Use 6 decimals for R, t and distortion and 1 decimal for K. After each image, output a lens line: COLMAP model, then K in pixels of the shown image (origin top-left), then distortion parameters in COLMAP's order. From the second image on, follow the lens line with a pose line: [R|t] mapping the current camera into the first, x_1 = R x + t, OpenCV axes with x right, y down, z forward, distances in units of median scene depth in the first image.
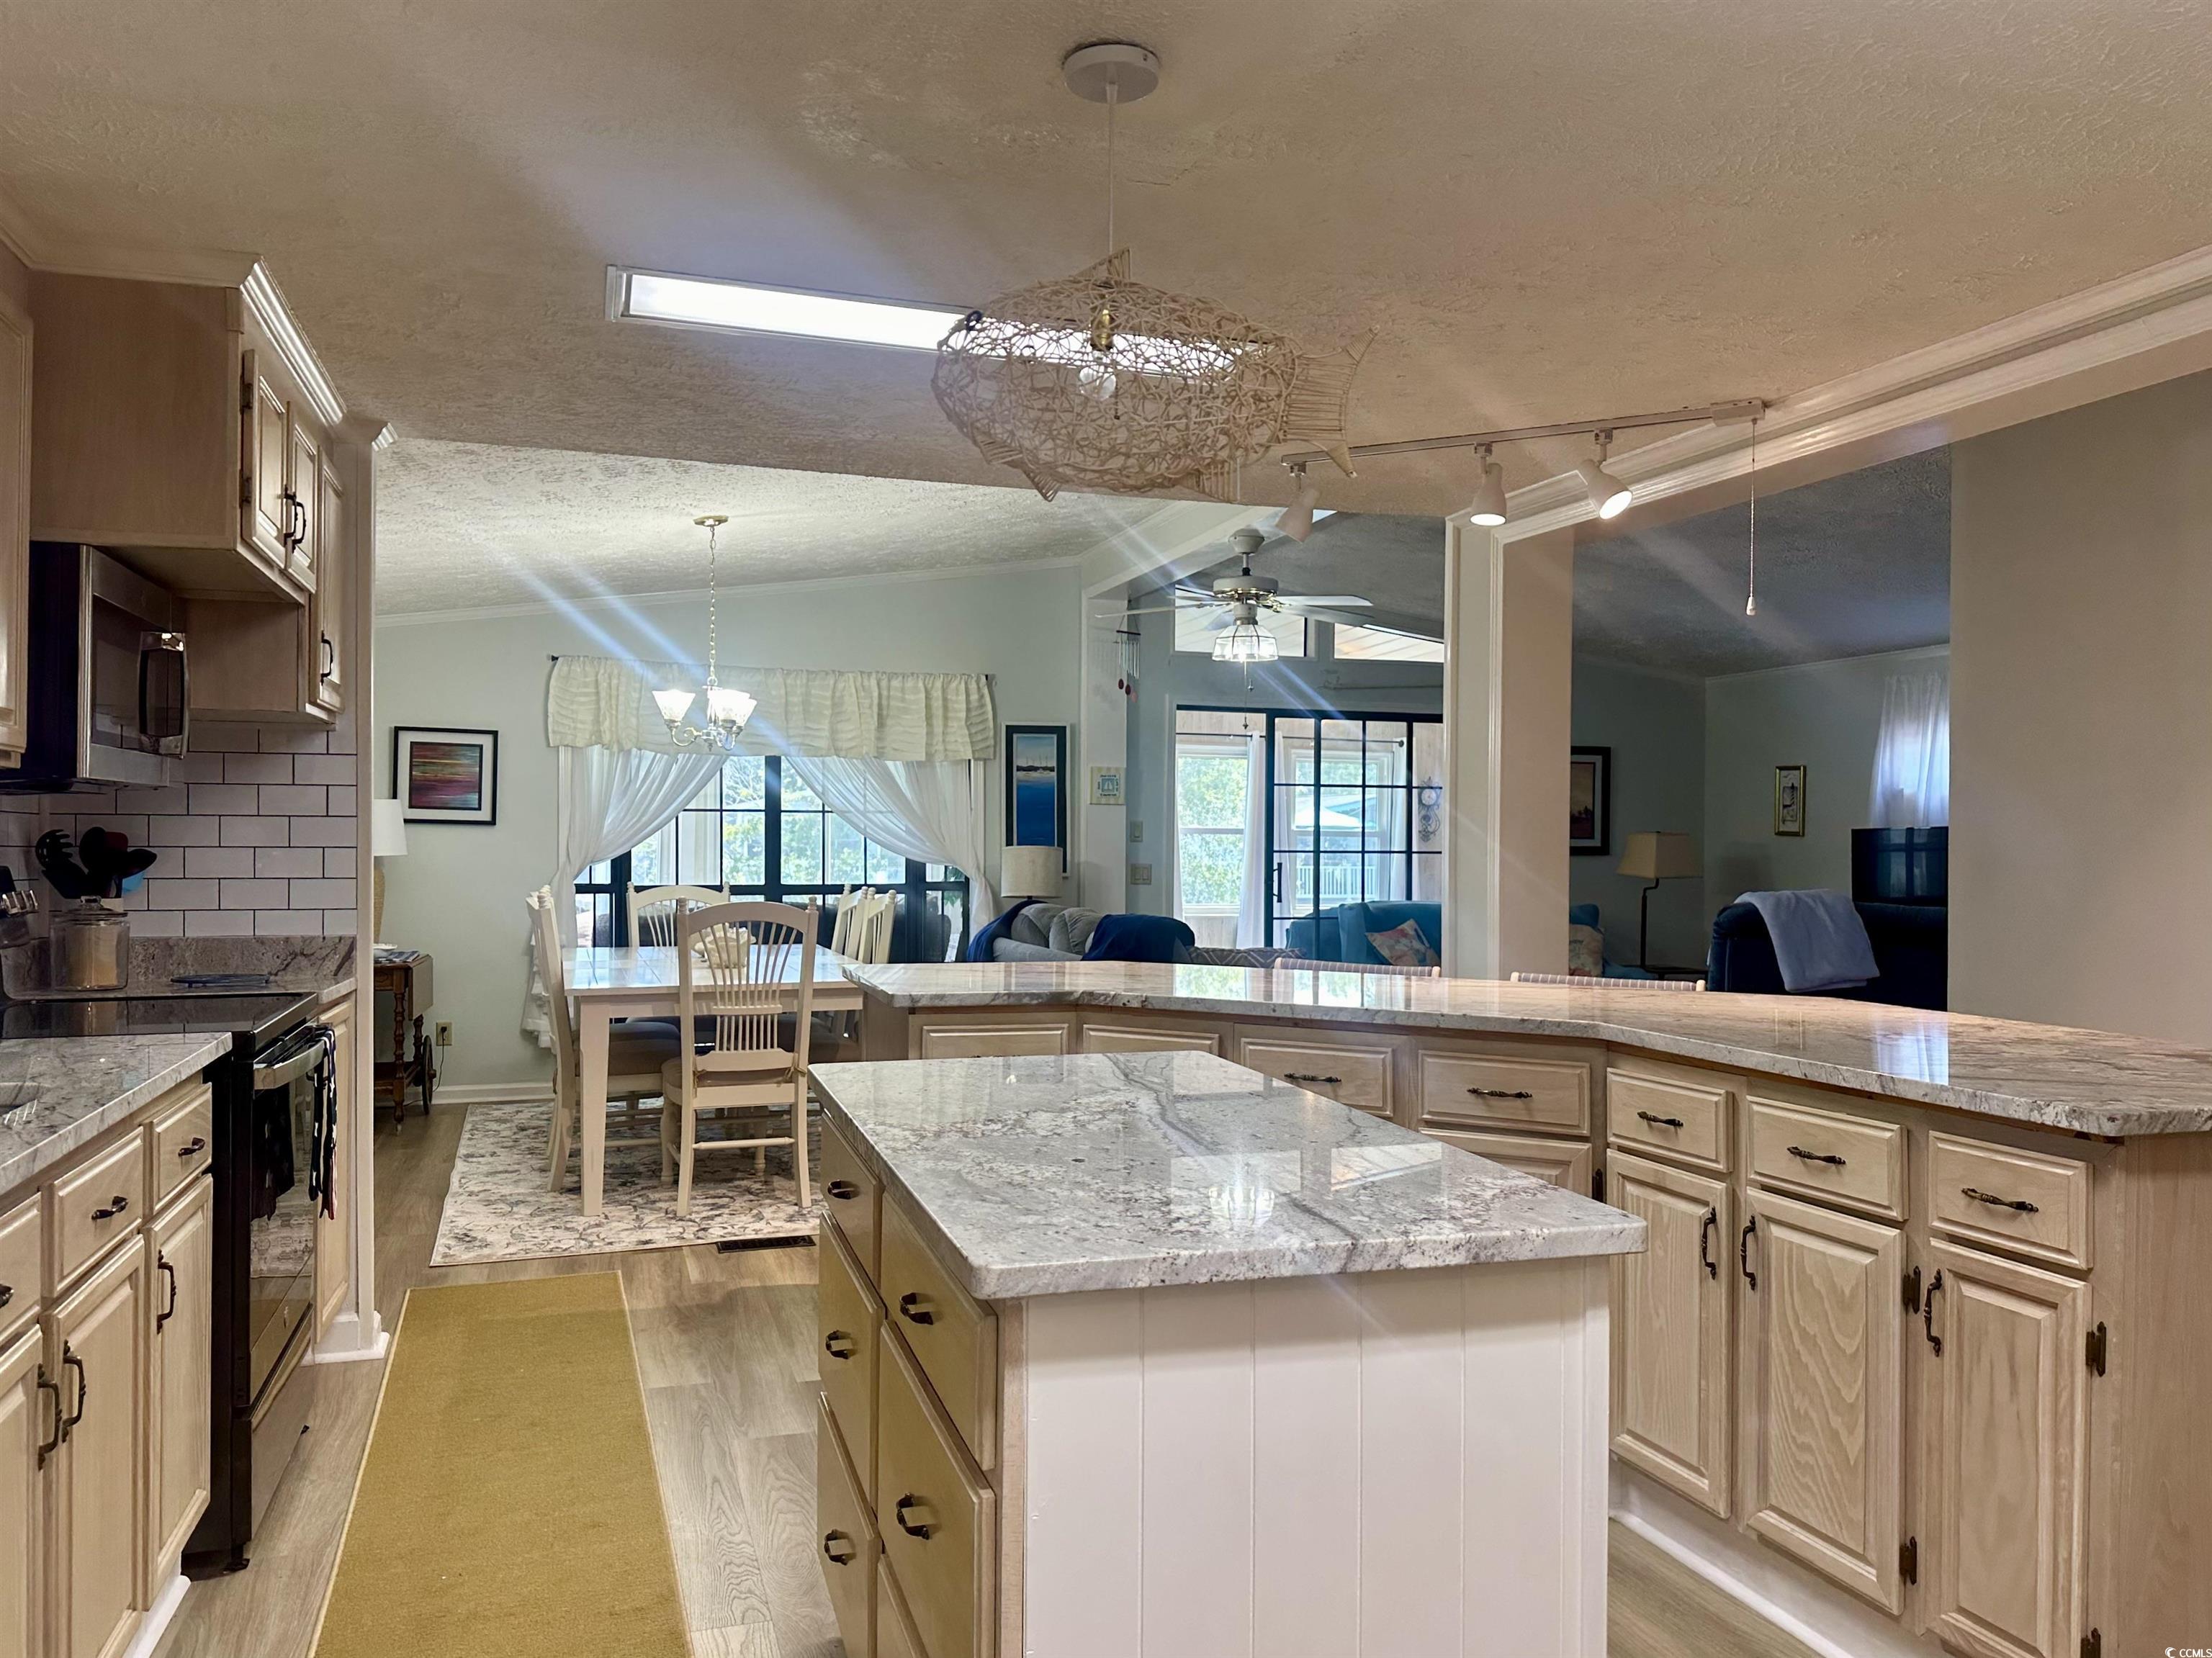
lens RADIAL K [[1571.9, 0, 1099.5], [0, 1571.9, 857.7], [0, 0, 1]] dist [0.072630, -0.089452]
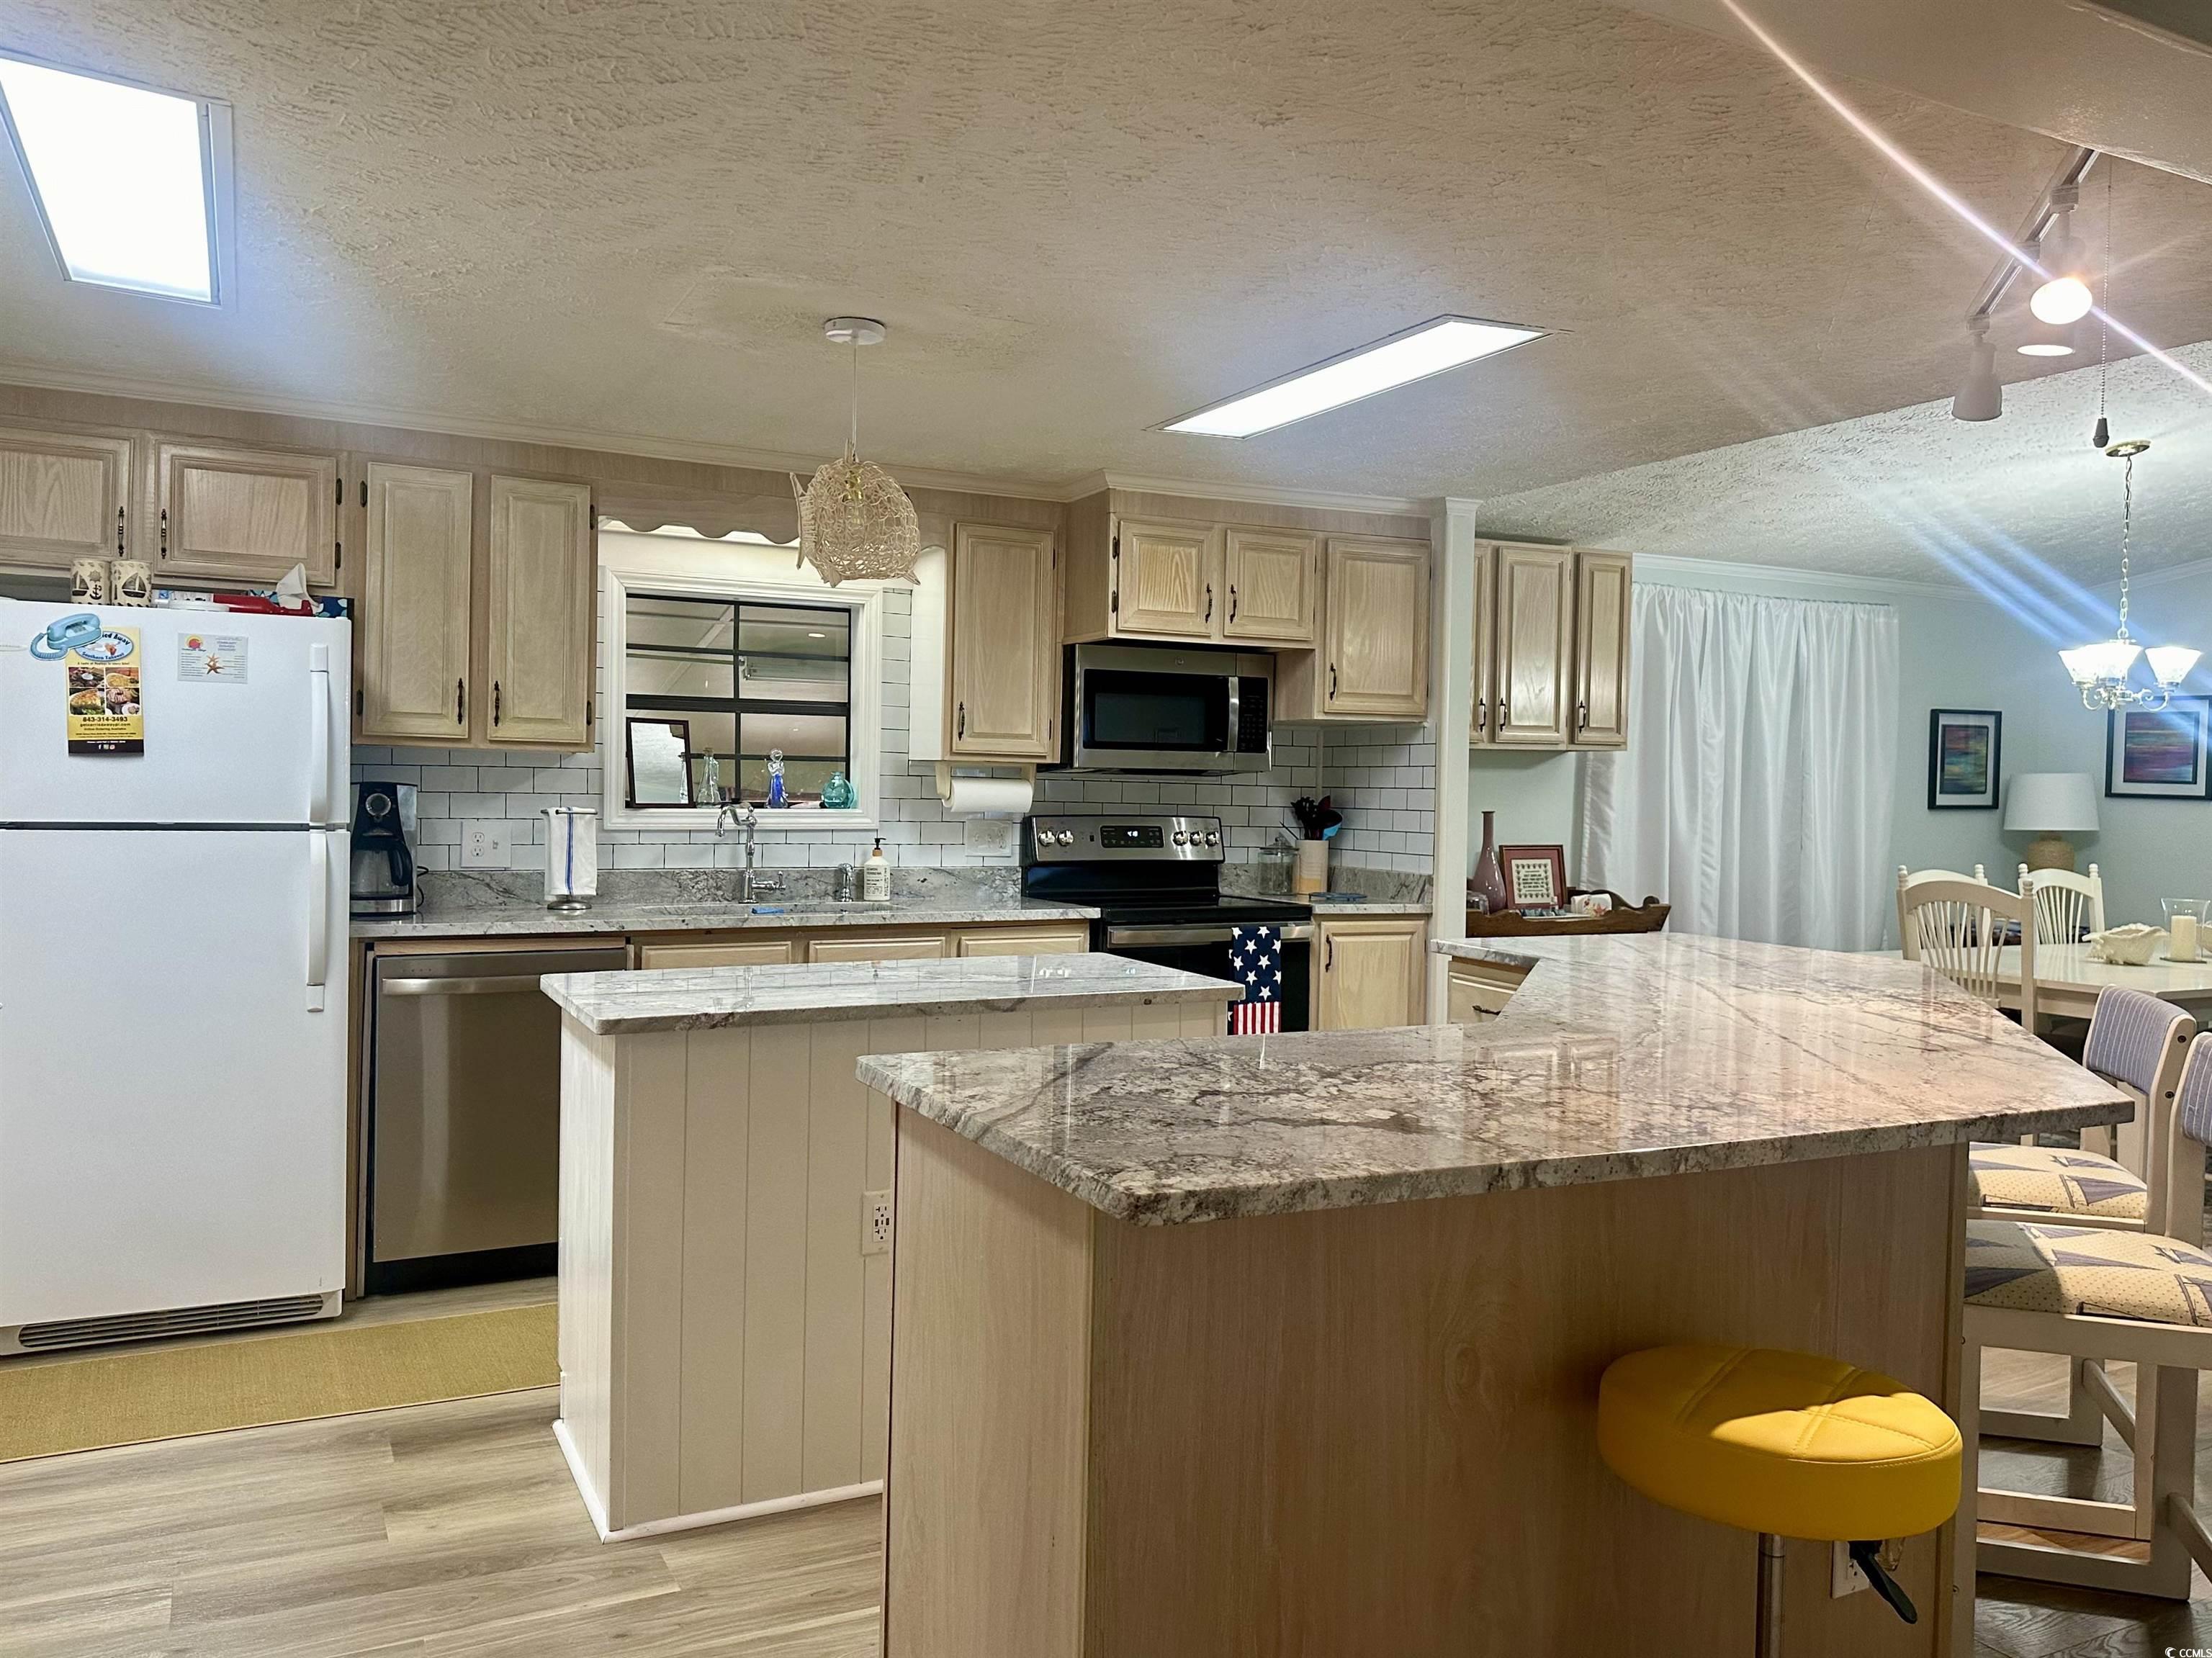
lens RADIAL K [[1643.5, 0, 1093.3], [0, 1643.5, 818.1], [0, 0, 1]] dist [0.025744, -0.041335]
pose [[0.146308, 0.014916, -0.989127, 0.444526], [-0.027239, 0.999568, 0.011044, -0.003785], [0.988864, 0.025328, 0.146651, 0.240052]]
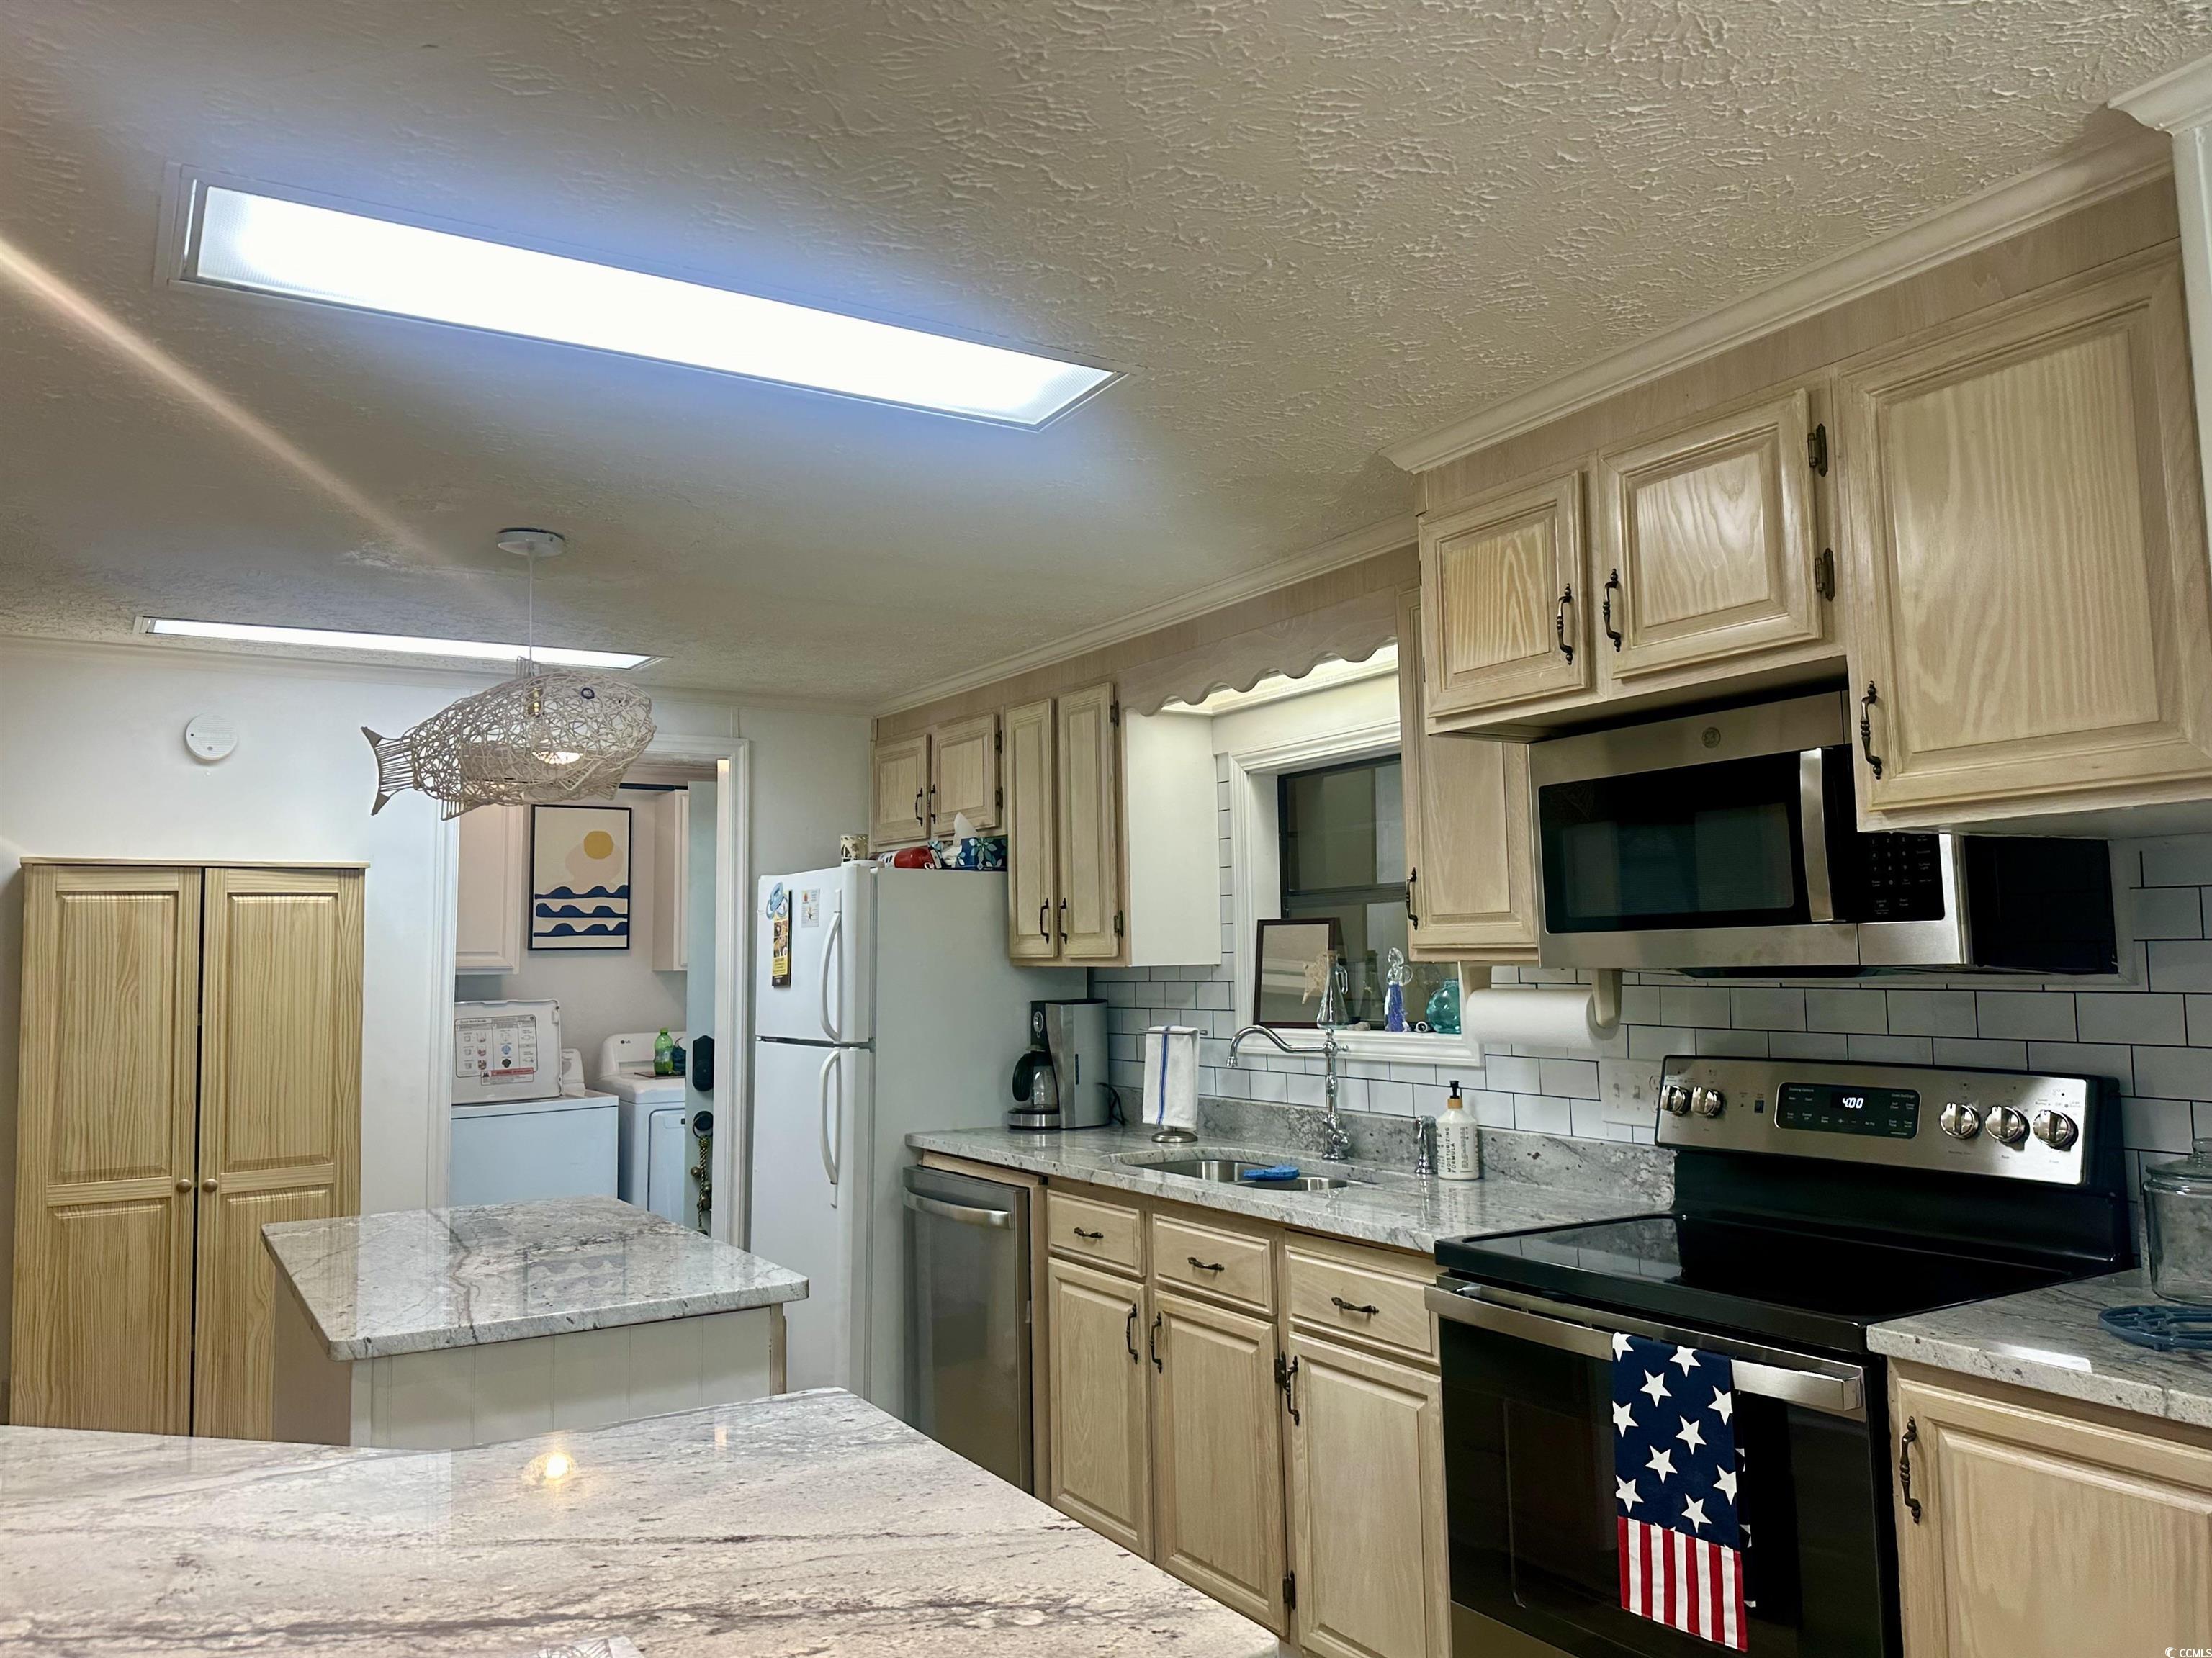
lens RADIAL K [[1571.9, 0, 1047.0], [0, 1571.9, 797.1], [0, 0, 1]] dist [0.072630, -0.089452]
pose [[-0.975758, -0.009614, -0.218641, -0.038956], [0.011396, 0.995447, -0.094631, -0.023192], [0.218555, -0.094829, -0.971206, 0.657056]]
